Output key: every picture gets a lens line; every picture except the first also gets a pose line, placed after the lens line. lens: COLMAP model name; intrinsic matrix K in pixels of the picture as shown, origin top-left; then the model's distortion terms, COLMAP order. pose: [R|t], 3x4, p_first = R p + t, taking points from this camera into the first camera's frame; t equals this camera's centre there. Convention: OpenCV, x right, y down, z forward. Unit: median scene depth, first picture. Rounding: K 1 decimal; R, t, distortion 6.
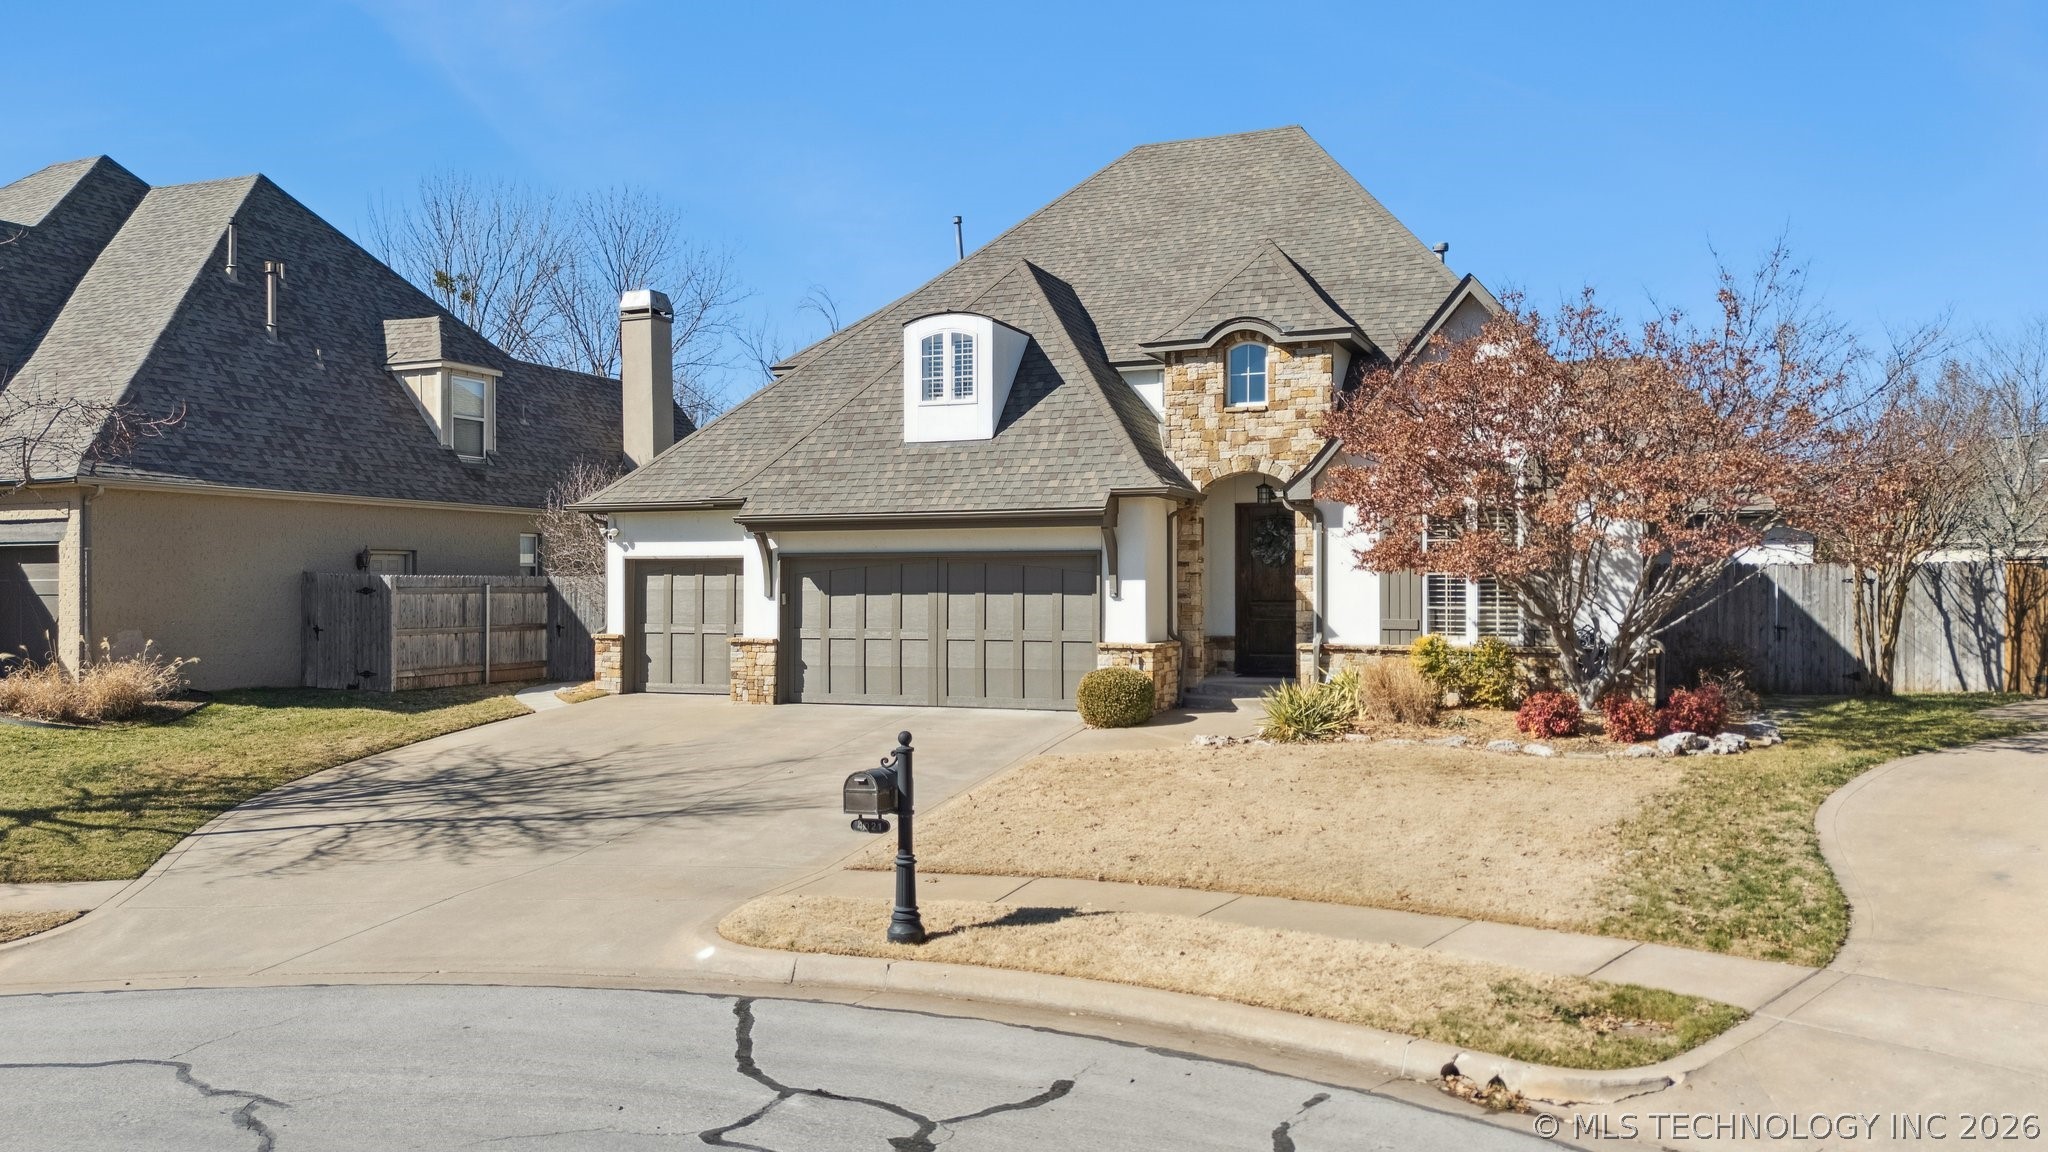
lens RADIAL K [[1526.5, 0, 1022.8], [0, 1526.5, 572.4], [0, 0, 1]] dist [0.058745, -0.035528]
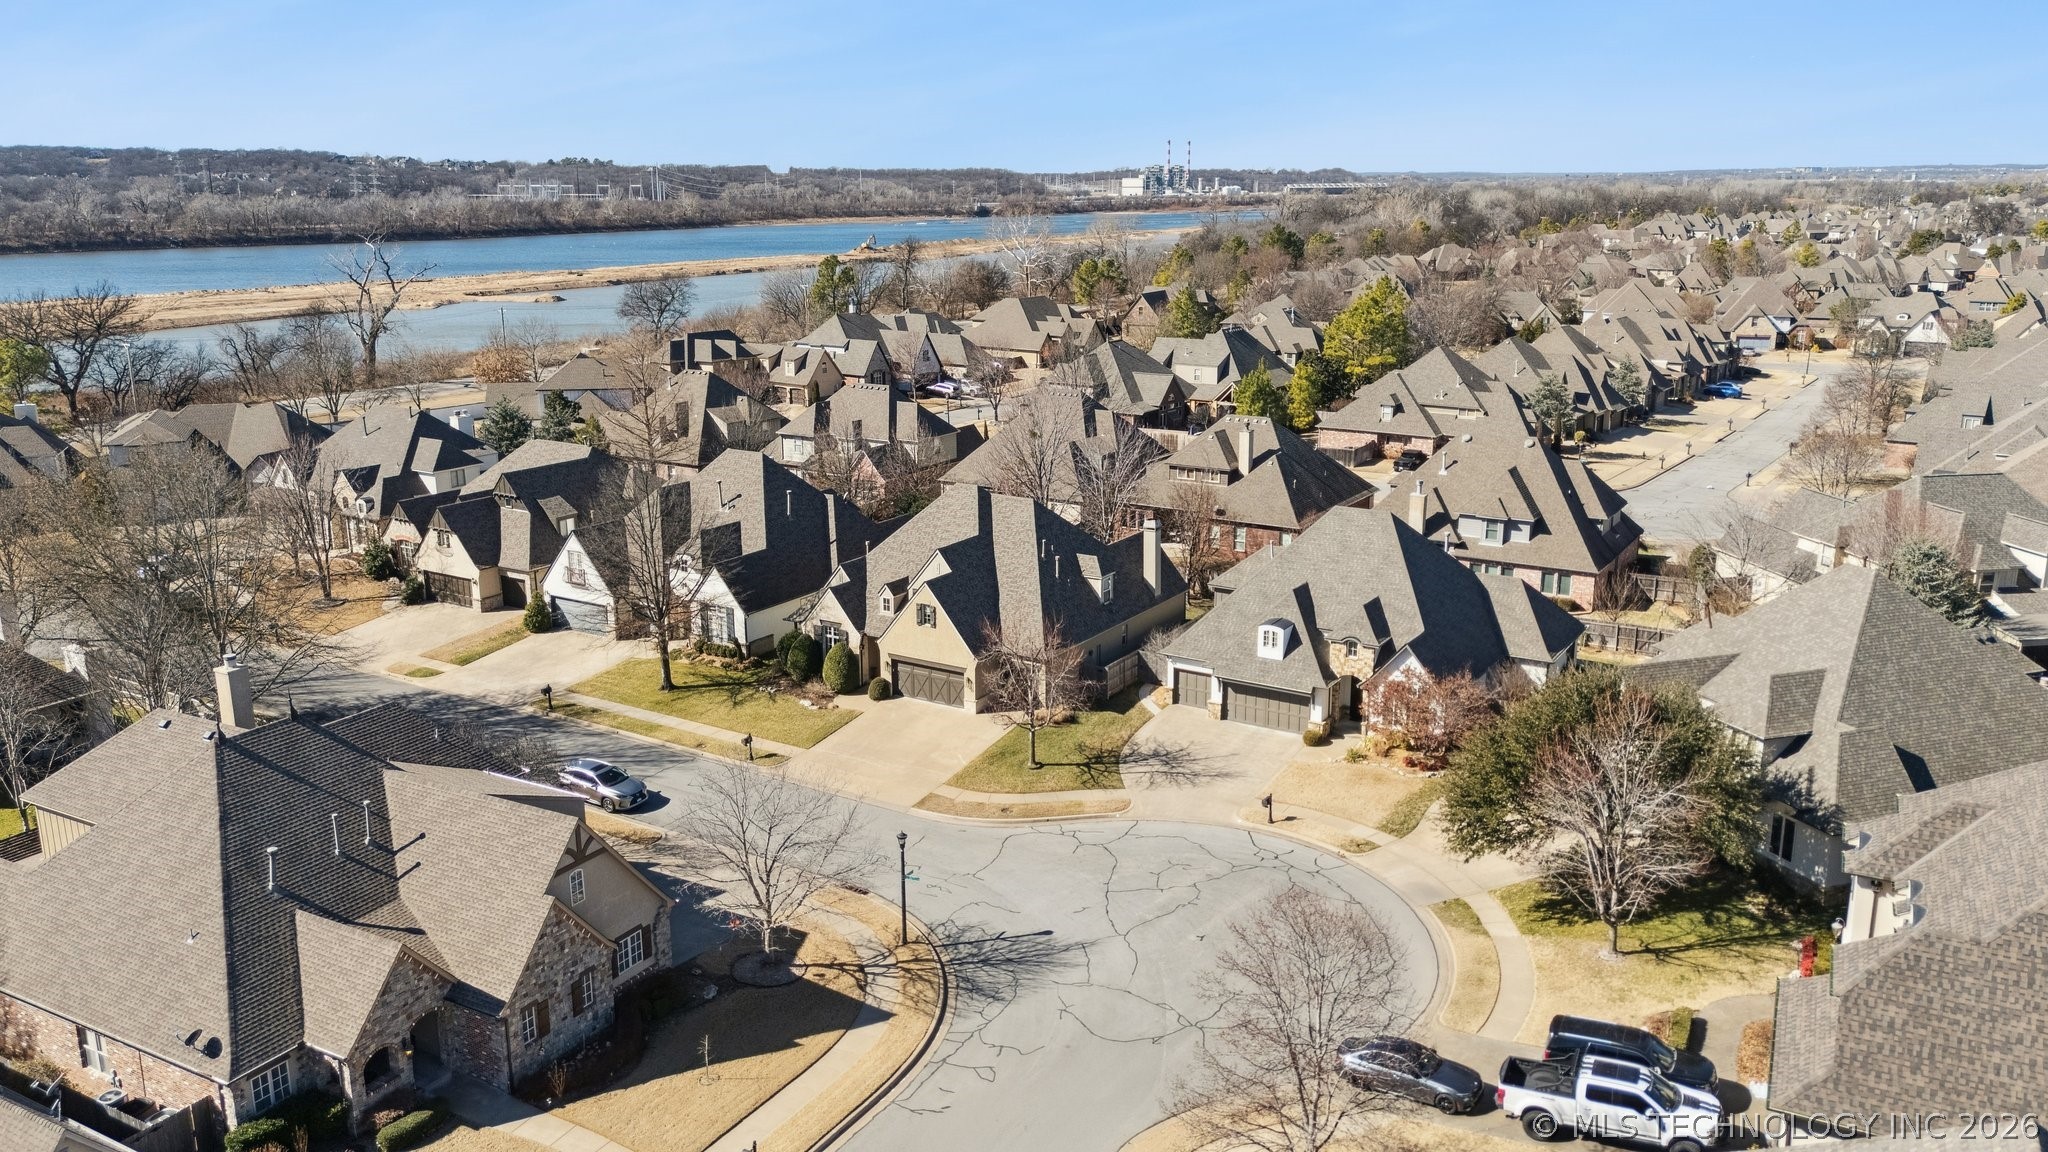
lens RADIAL K [[1526.5, 0, 1016.8], [0, 1526.5, 568.5], [0, 0, 1]] dist [0.058745, -0.035528]
pose [[0.985494, 0.035647, -0.165927, -0.048403], [0.008208, 0.966536, 0.256400, -1.280893], [0.169514, -0.254043, 0.952222, -2.643831]]
